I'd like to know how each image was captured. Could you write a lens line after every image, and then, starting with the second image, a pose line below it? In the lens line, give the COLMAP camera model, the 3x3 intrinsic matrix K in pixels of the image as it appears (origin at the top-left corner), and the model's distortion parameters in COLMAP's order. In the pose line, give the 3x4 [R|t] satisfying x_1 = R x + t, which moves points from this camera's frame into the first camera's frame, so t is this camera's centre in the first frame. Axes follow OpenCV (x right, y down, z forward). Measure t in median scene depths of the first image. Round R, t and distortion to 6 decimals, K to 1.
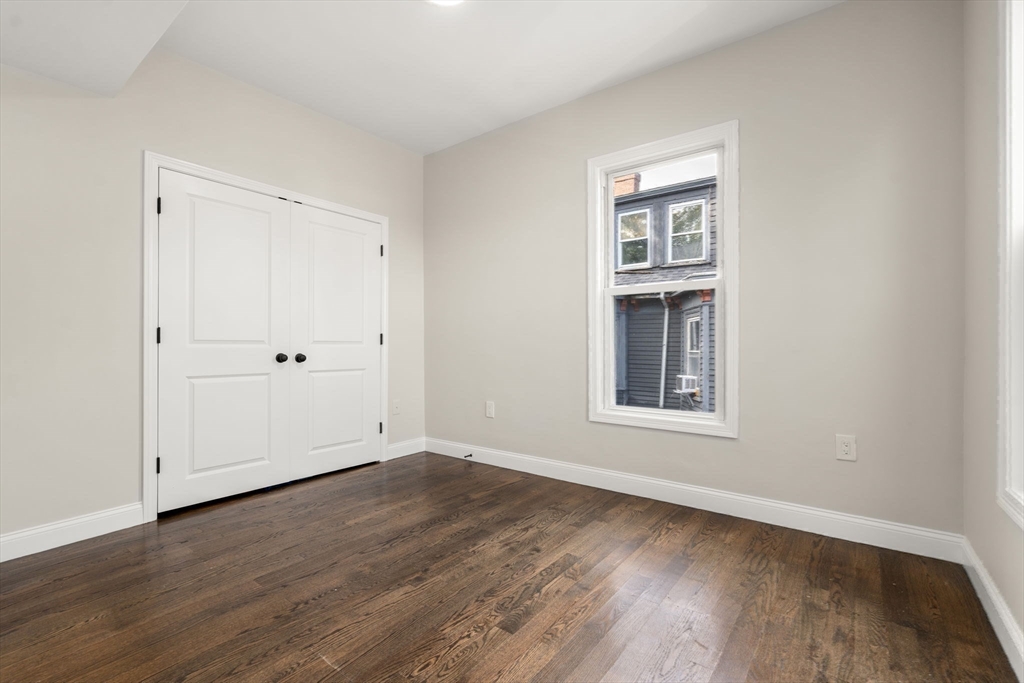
lens RADIAL K [[451.0, 0, 512.0], [0, 451.0, 341.5], [0, 0, 1]] dist [-0.001520, -0.000074]
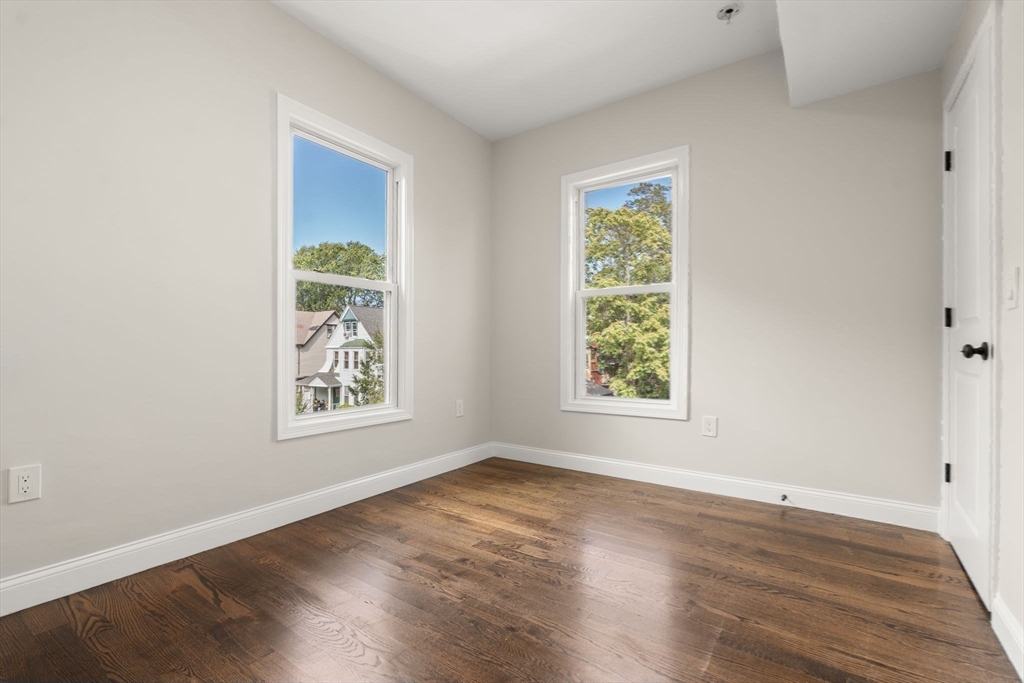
lens RADIAL K [[451.0, 0, 512.0], [0, 451.0, 341.5], [0, 0, 1]] dist [-0.001520, -0.000074]
pose [[-0.041067, 0.008402, 0.999121, -0.838041], [-0.012048, 0.999888, -0.008904, 0.015339], [-0.999084, -0.012403, -0.040961, 0.892392]]
